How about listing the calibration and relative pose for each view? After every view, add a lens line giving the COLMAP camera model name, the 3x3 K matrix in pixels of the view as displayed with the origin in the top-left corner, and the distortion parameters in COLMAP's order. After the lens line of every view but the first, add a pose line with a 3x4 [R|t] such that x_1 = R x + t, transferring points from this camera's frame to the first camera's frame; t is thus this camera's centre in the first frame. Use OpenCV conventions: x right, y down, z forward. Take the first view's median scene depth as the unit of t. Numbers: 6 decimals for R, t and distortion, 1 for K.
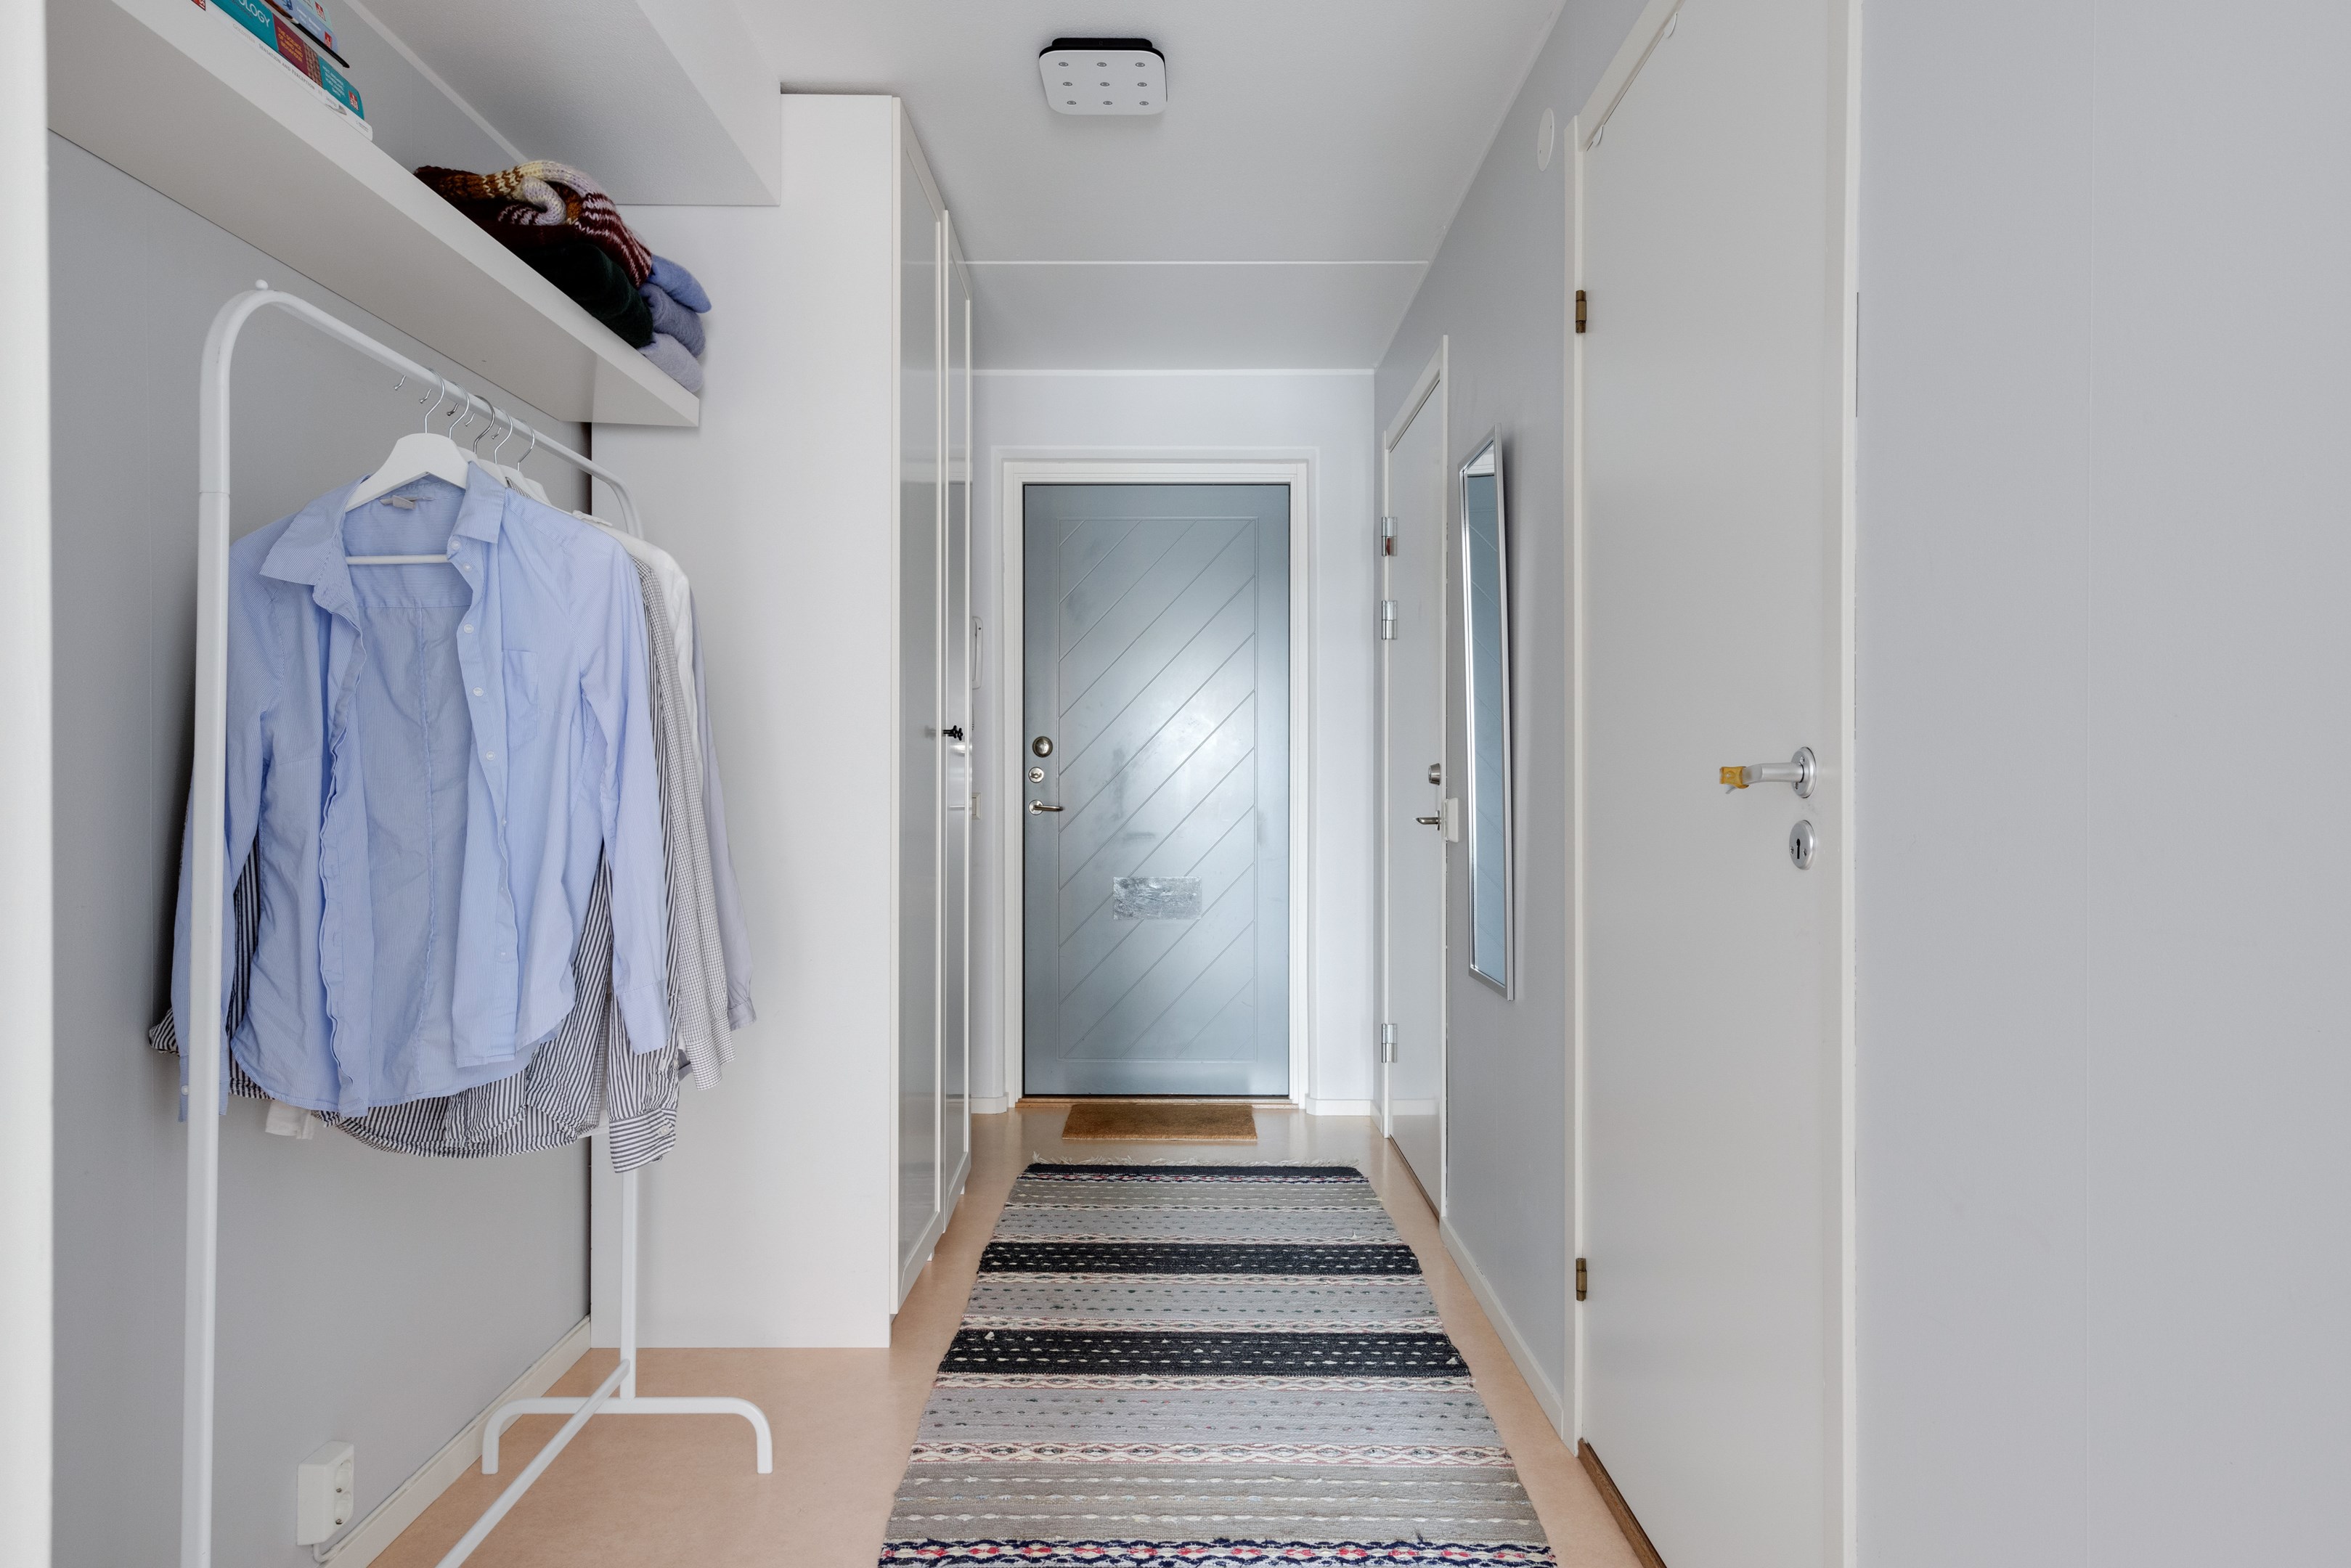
lens RADIAL K [[1422.4, 0, 1163.6], [0, 1422.4, 771.4], [0, 0, 1]] dist [-0.006345, -0.000372]
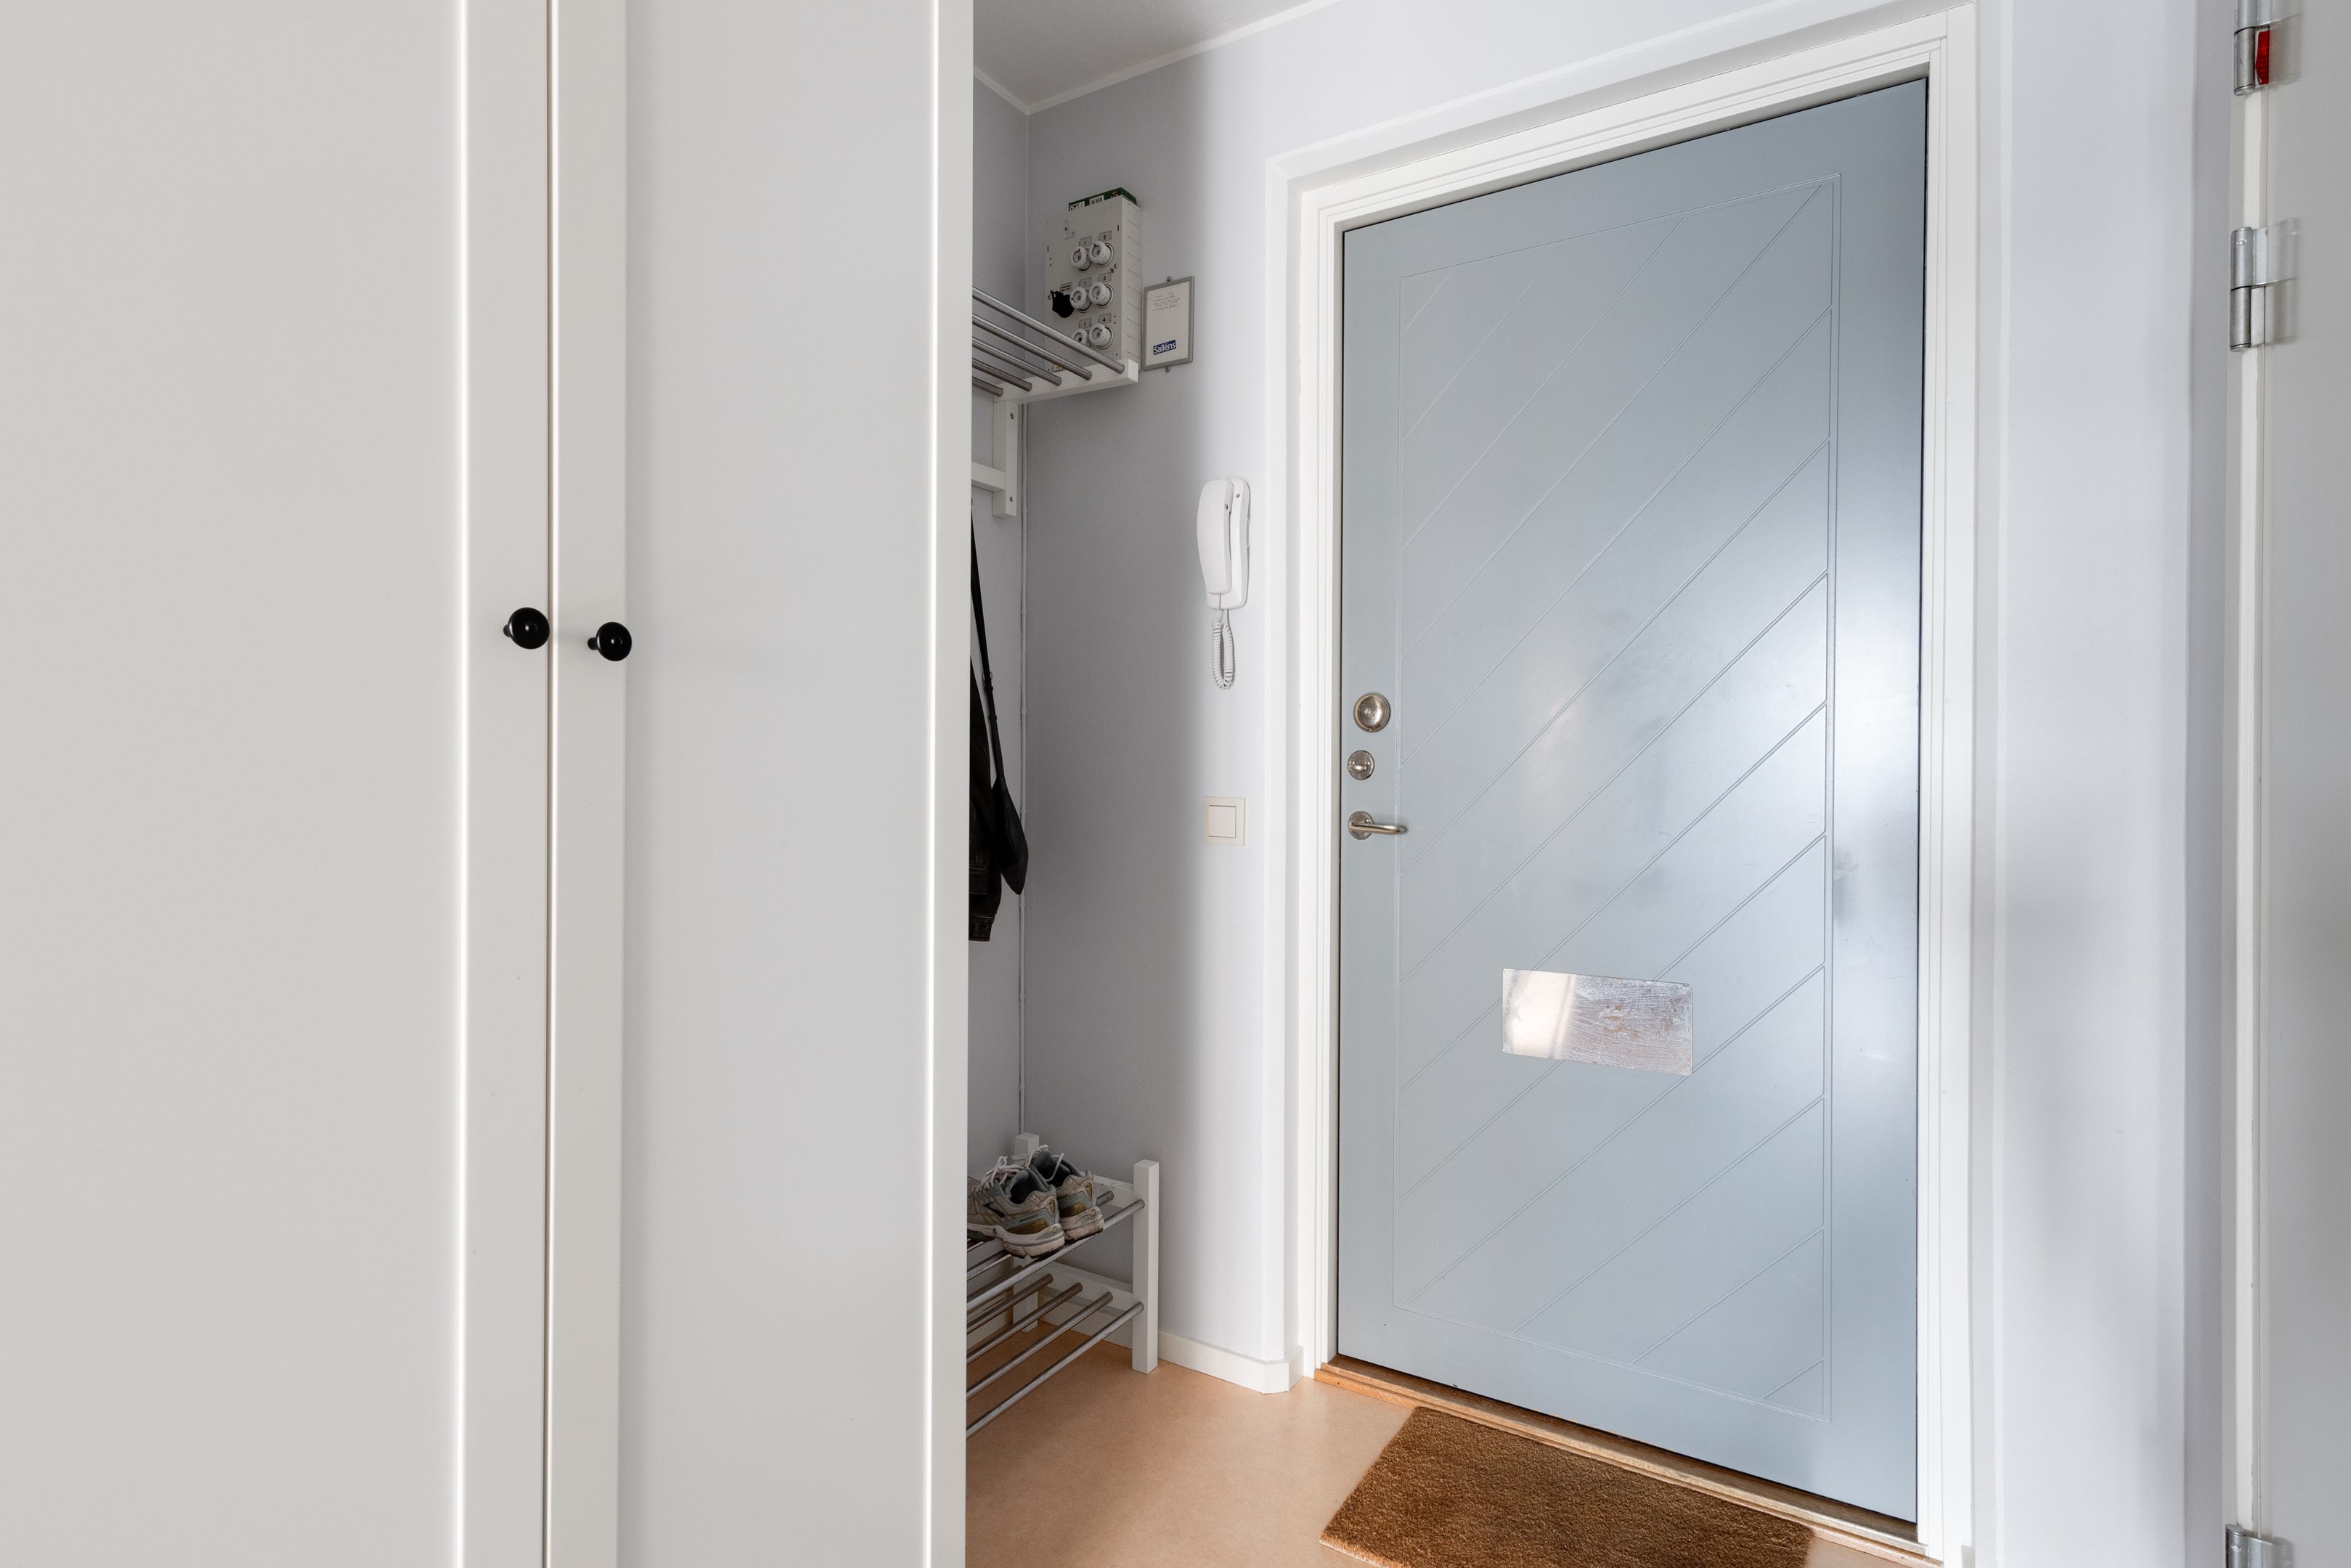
lens RADIAL K [[1150.2, 0, 1174.9], [0, 1150.2, 776.9], [0, 0, 1]] dist [0.003408, -0.000029]
pose [[0.853753, 0.001718, -0.520676, 0.077533], [0.005755, 0.999902, 0.012735, 0.000924], [0.520647, -0.013869, 0.853660, 0.593926]]
